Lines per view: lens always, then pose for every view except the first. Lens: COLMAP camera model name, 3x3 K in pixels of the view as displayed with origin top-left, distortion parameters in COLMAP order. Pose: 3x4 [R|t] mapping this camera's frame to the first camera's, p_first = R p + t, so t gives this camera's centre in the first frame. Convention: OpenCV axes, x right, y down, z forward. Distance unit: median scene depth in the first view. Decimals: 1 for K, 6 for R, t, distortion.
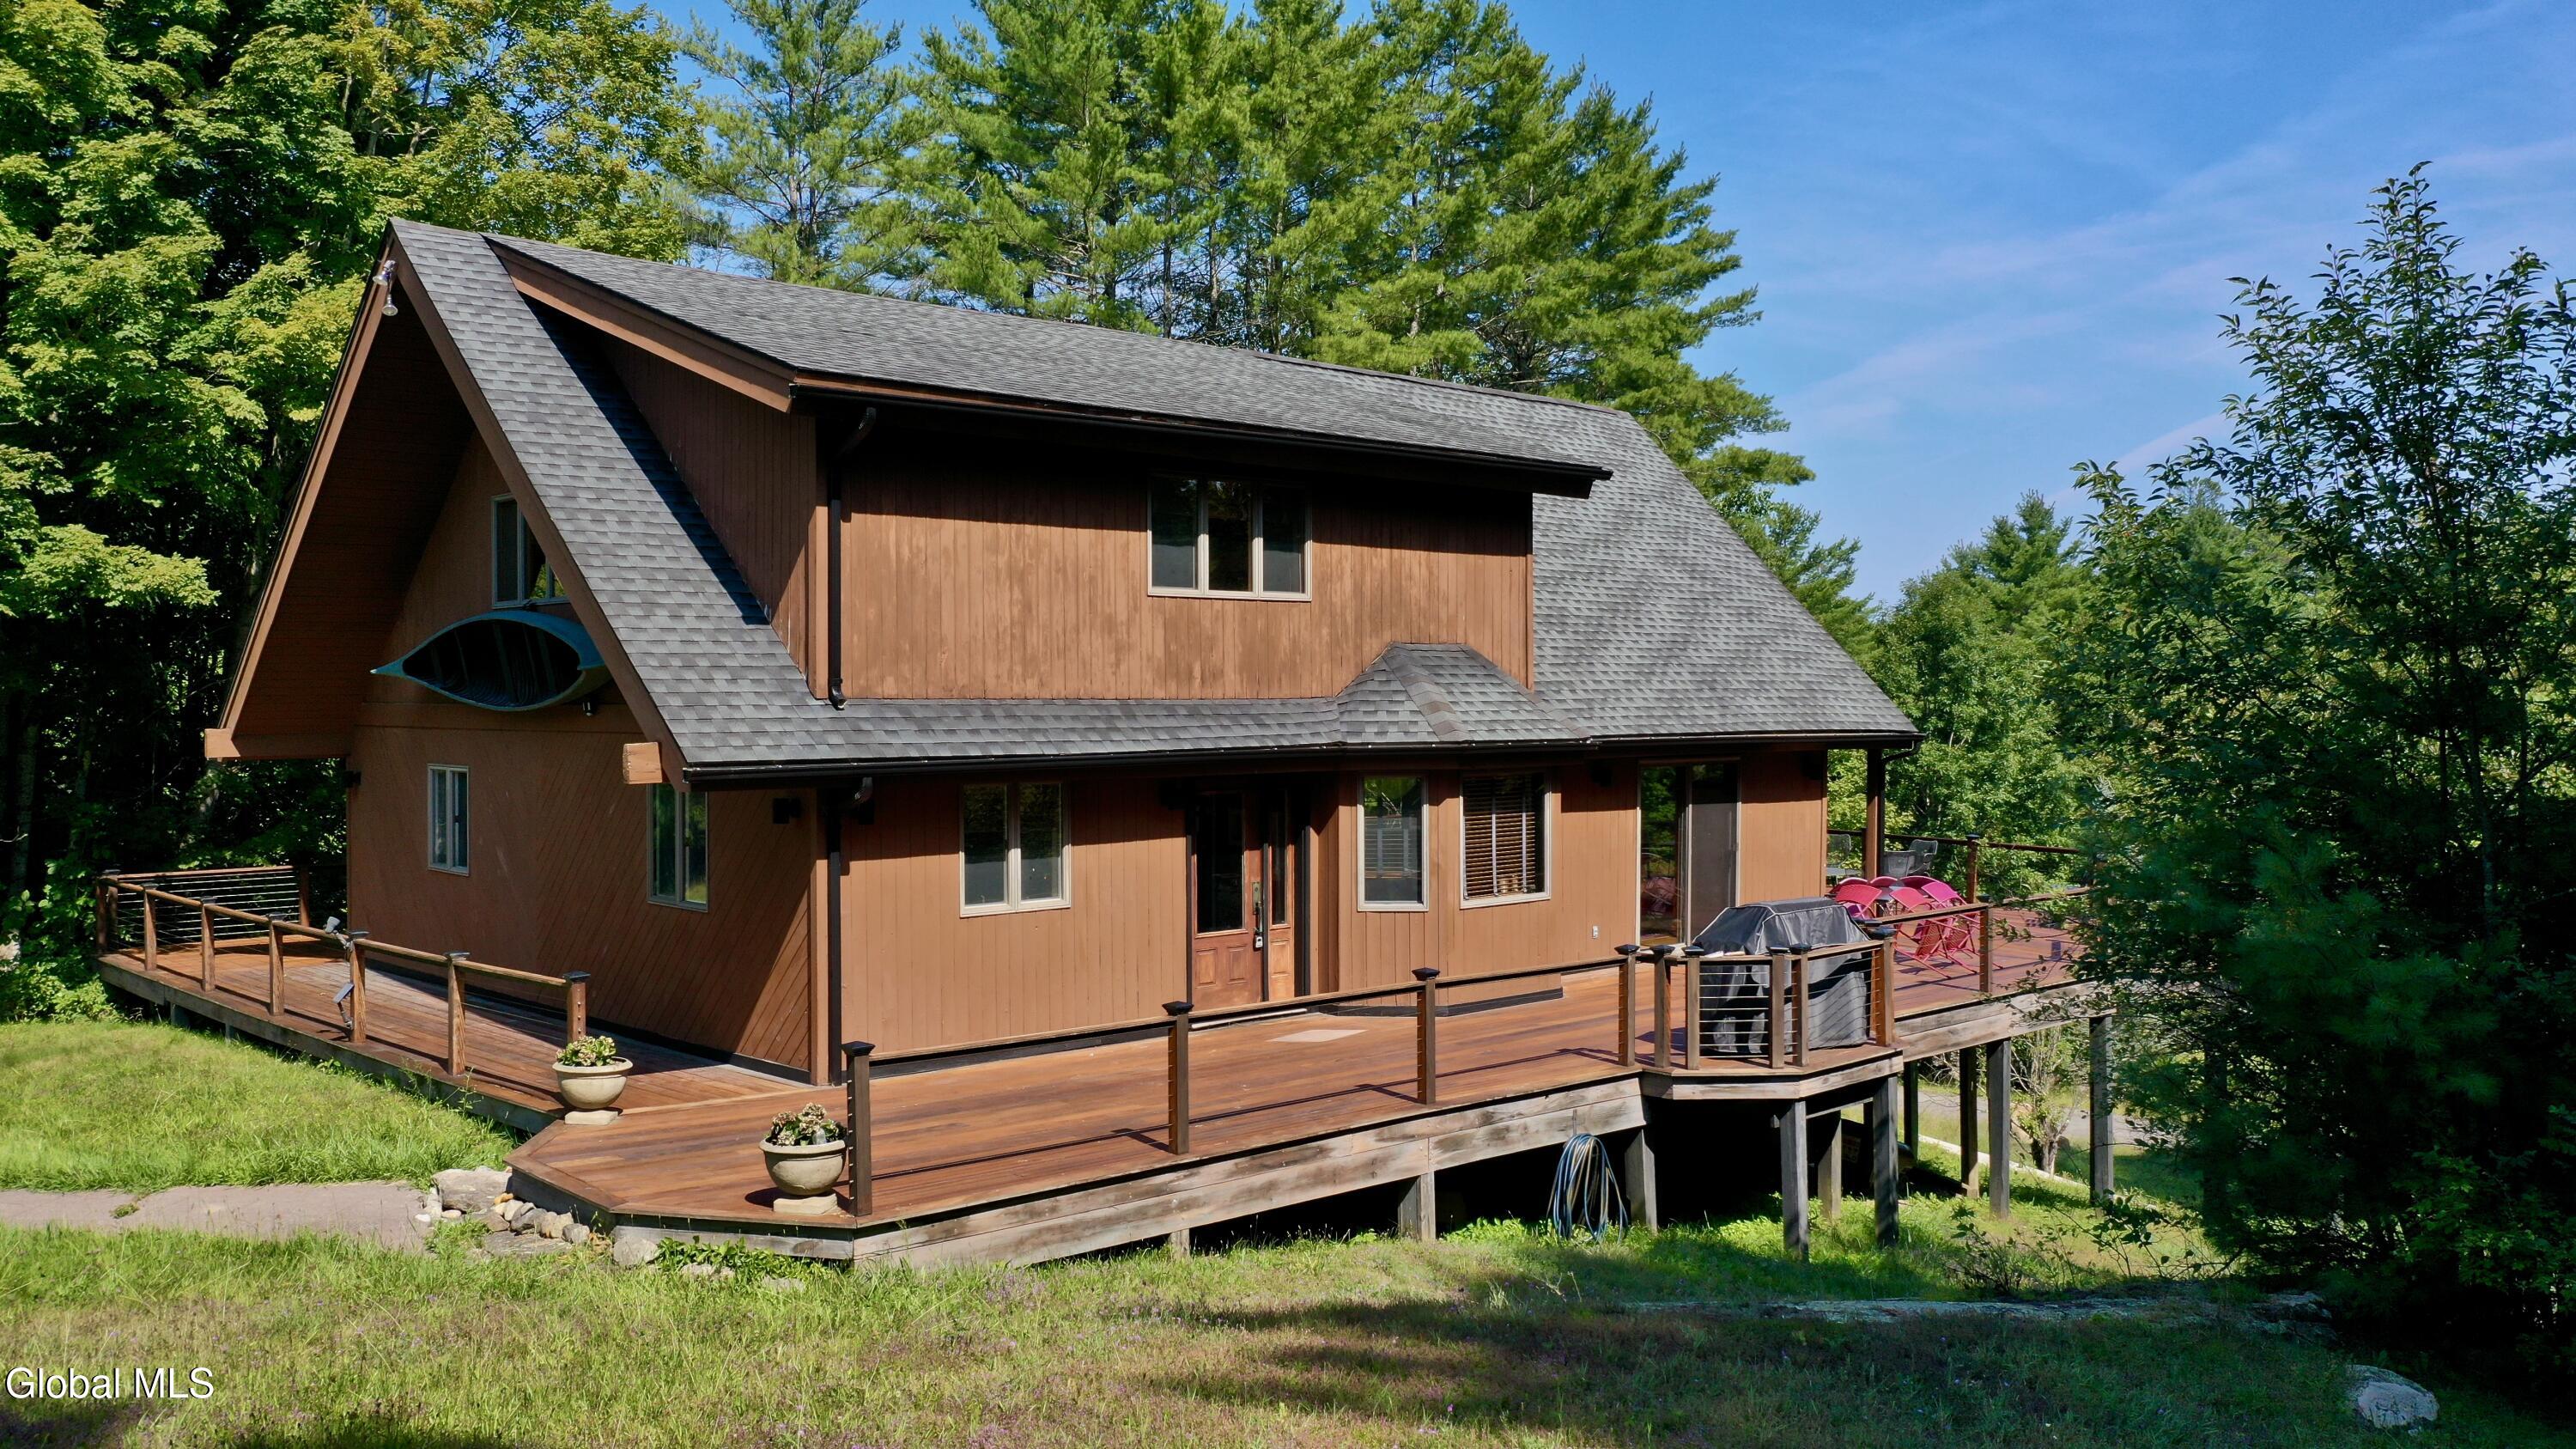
lens RADIAL K [[2020.7, 0, 1275.9], [0, 2020.7, 722.3], [0, 0, 1]] dist [-0.001182, -0.004989]
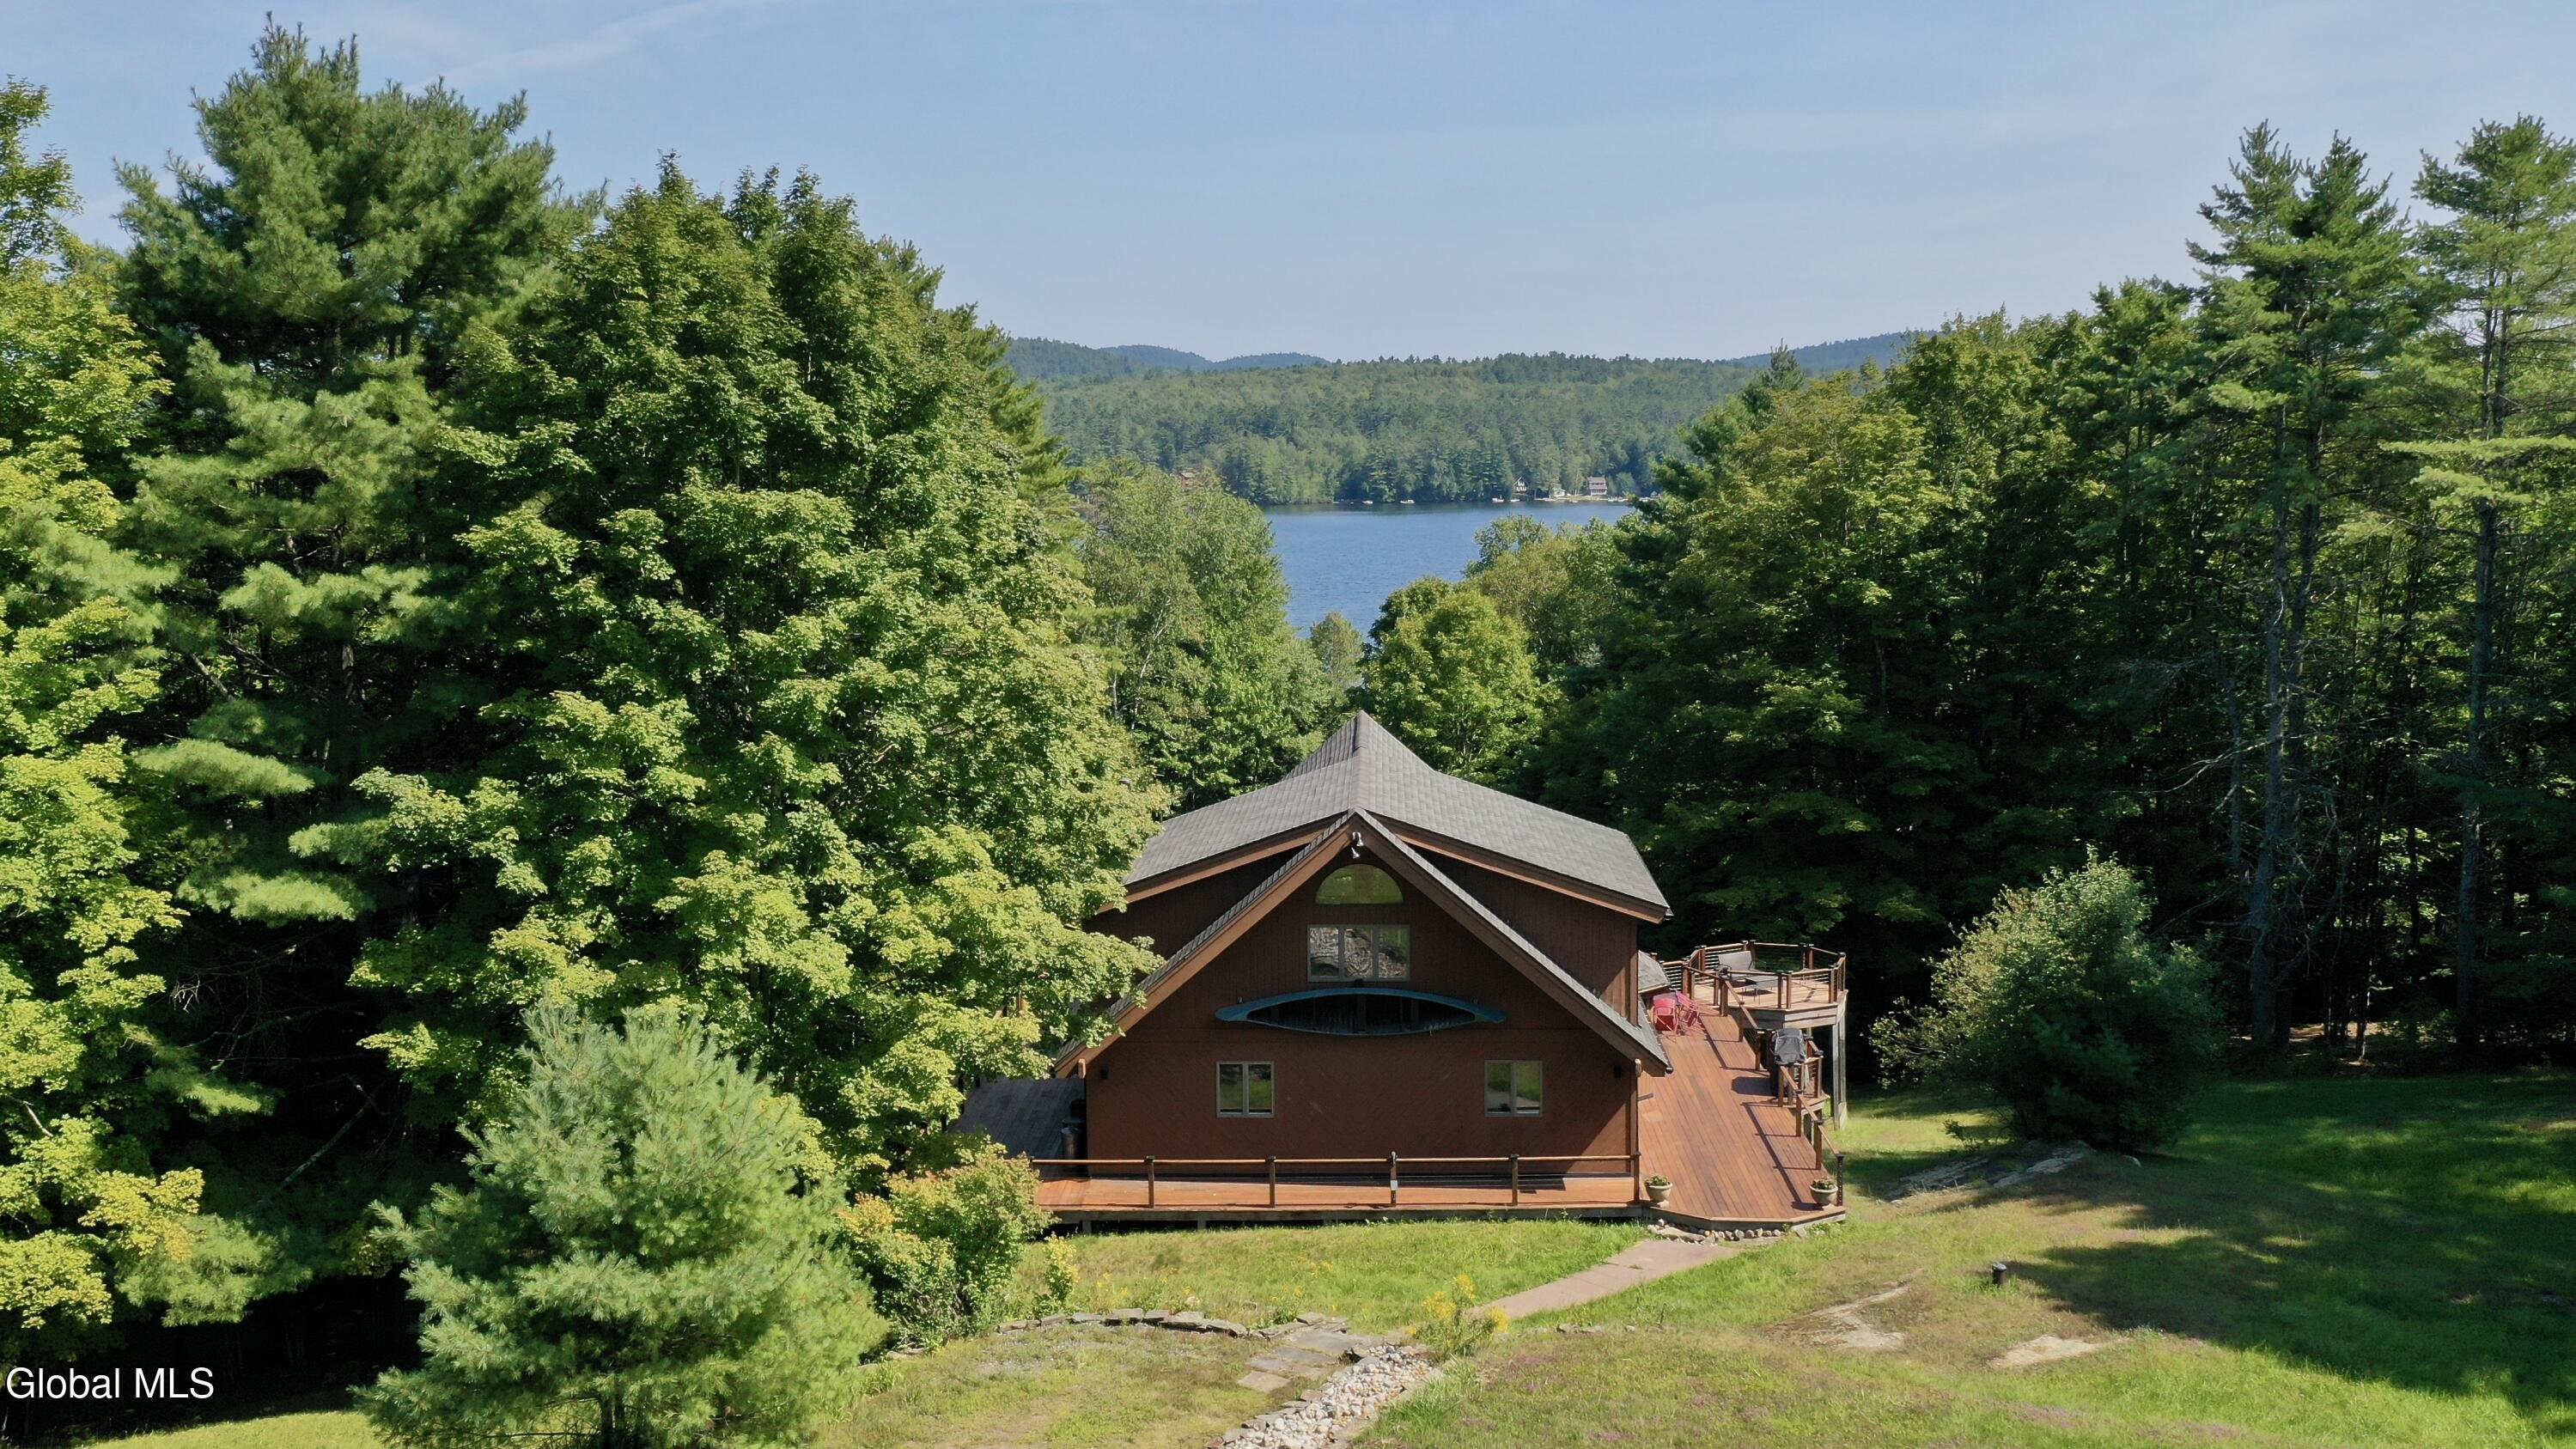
lens RADIAL K [[2489.5, 0, 1286.0], [0, 2489.5, 747.4], [0, 0, 1]] dist [0.003851, 0.000000]
pose [[0.710509, -0.085987, 0.698414, -2.200907], [0.016159, 0.994238, 0.105969, -0.571659], [-0.703502, -0.064006, 0.707805, -0.715436]]
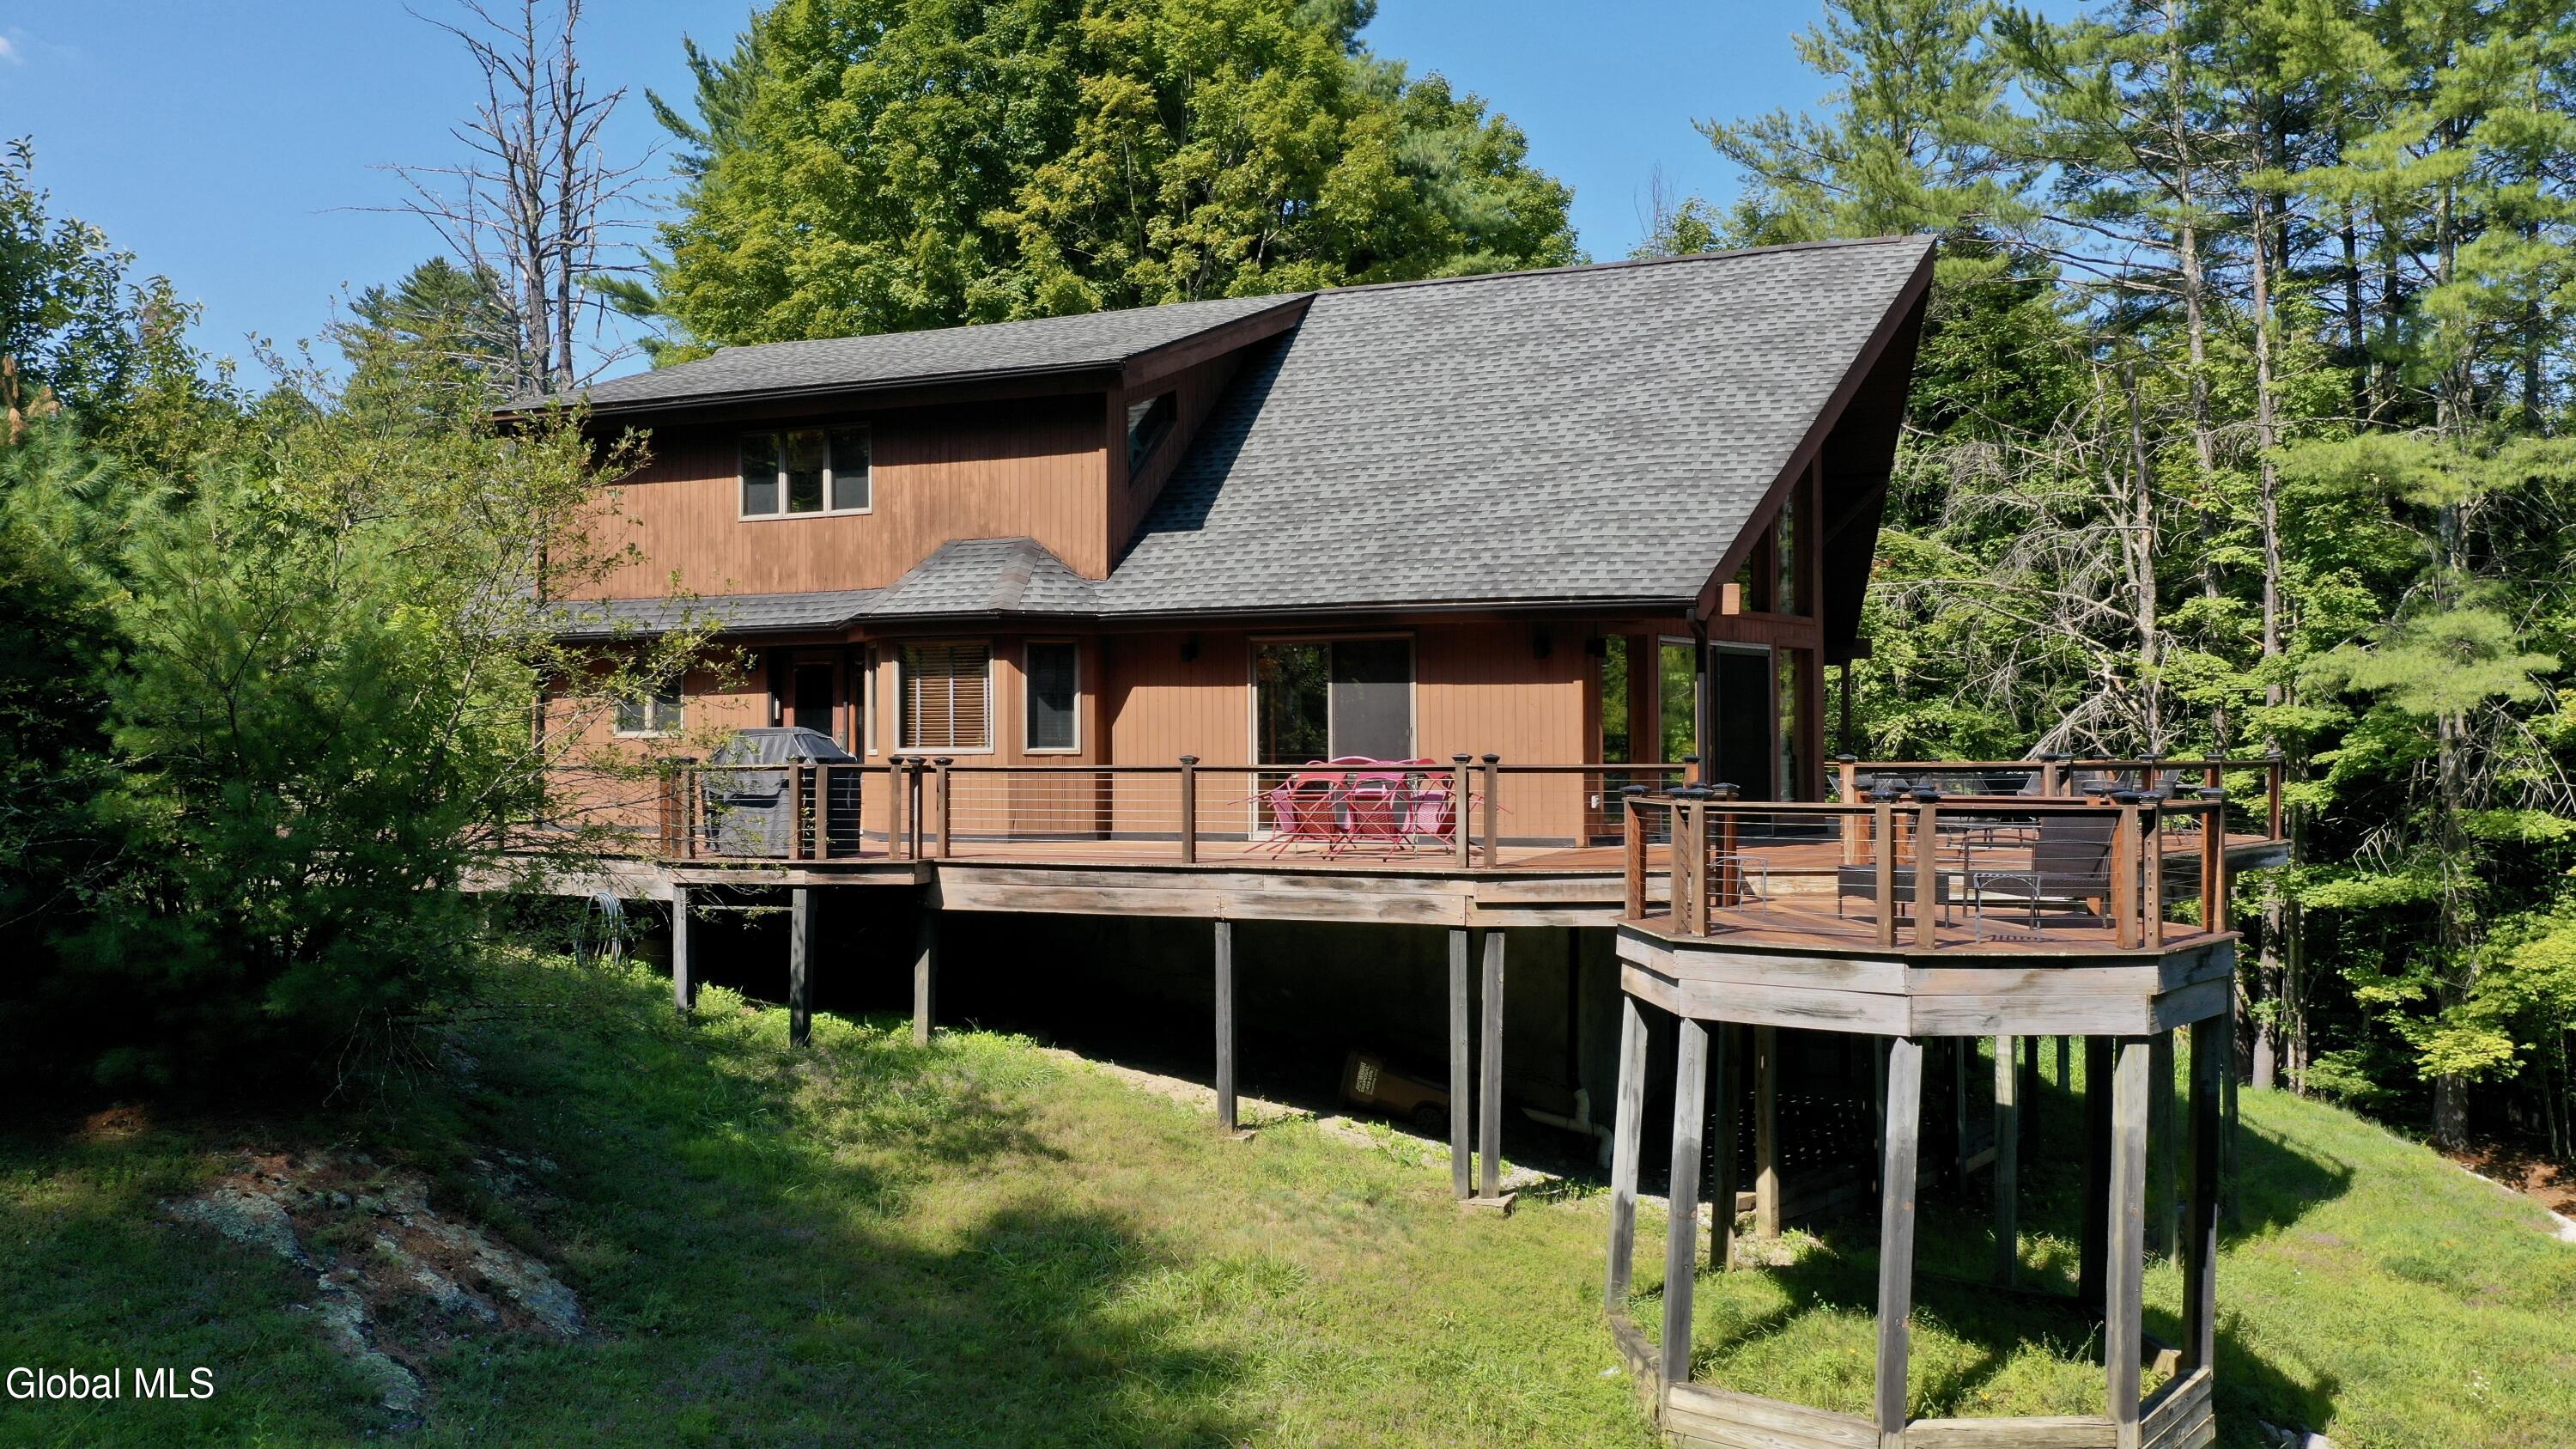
lens RADIAL K [[2020.7, 0, 1285.9], [0, 2020.7, 722.4], [0, 0, 1]] dist [-0.001182, -0.004989]
pose [[0.429720, 0.032087, -0.902392, 1.310862], [0.012723, 0.999054, 0.041583, 0.023492], [0.902873, -0.029350, 0.428905, 0.683875]]
